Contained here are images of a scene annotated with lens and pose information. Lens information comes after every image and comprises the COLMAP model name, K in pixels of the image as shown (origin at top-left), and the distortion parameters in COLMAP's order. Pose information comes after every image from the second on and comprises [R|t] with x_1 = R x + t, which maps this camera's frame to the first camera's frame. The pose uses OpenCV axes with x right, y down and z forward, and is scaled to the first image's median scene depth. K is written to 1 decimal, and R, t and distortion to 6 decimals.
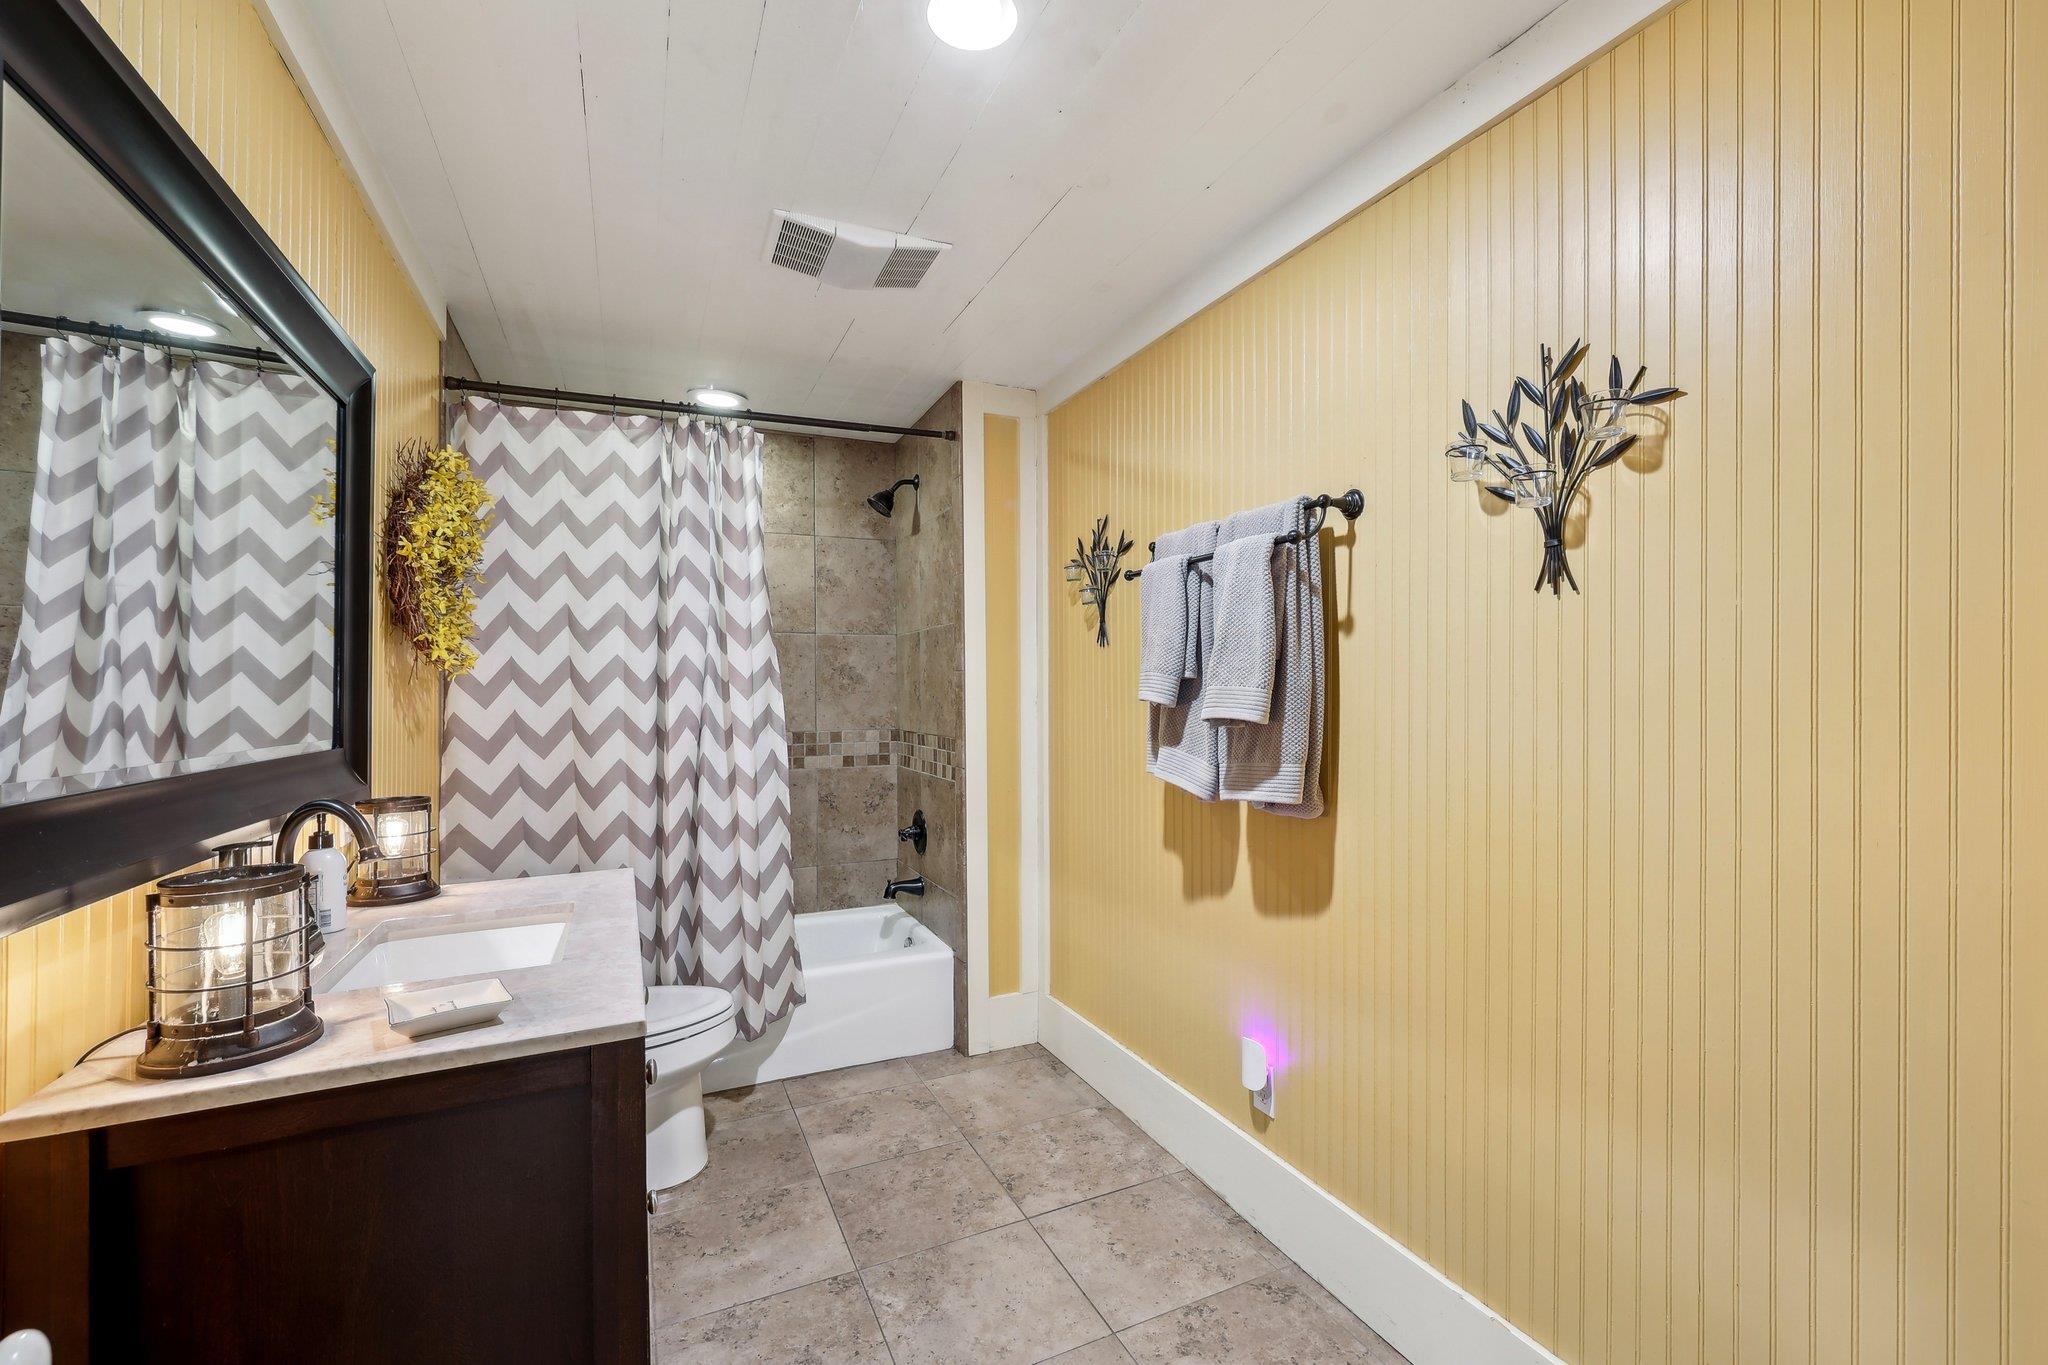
lens RADIAL K [[866.3, 0, 1024.0], [0, 866.3, 682.5], [0, 0, 1]] dist [-0.000963, -0.000311]
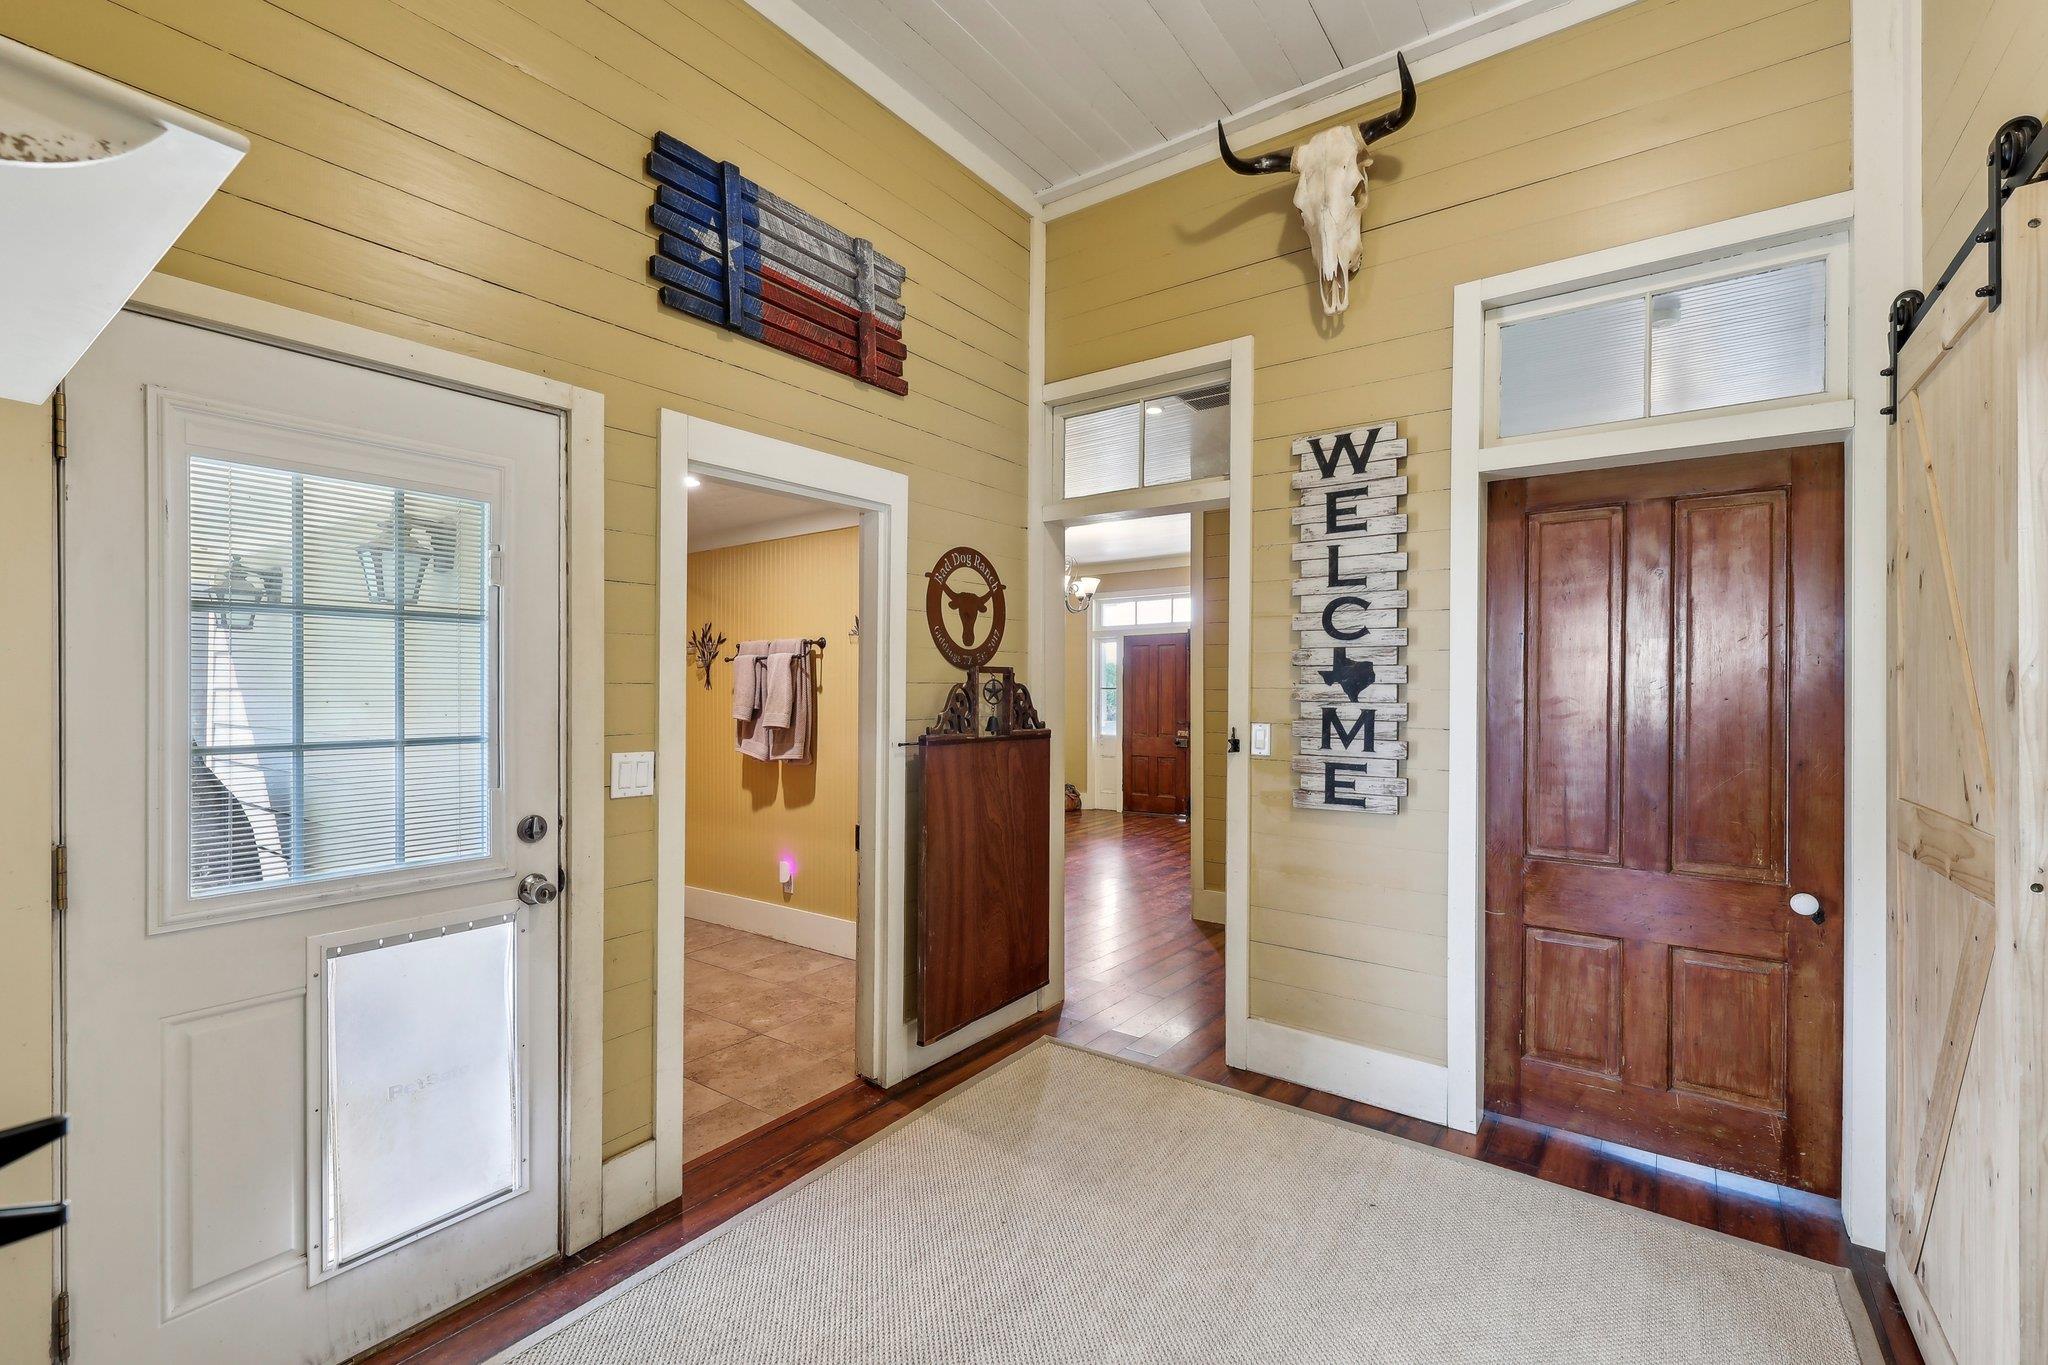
lens RADIAL K [[878.1, 0, 1030.2], [0, 878.1, 688.9], [0, 0, 1]] dist [0.001001, 0.000370]
pose [[0.869601, 0.000776, 0.493754, -0.335729], [-0.003135, 0.999987, 0.003949, -0.070874], [-0.493745, -0.004982, 0.869592, -1.417383]]
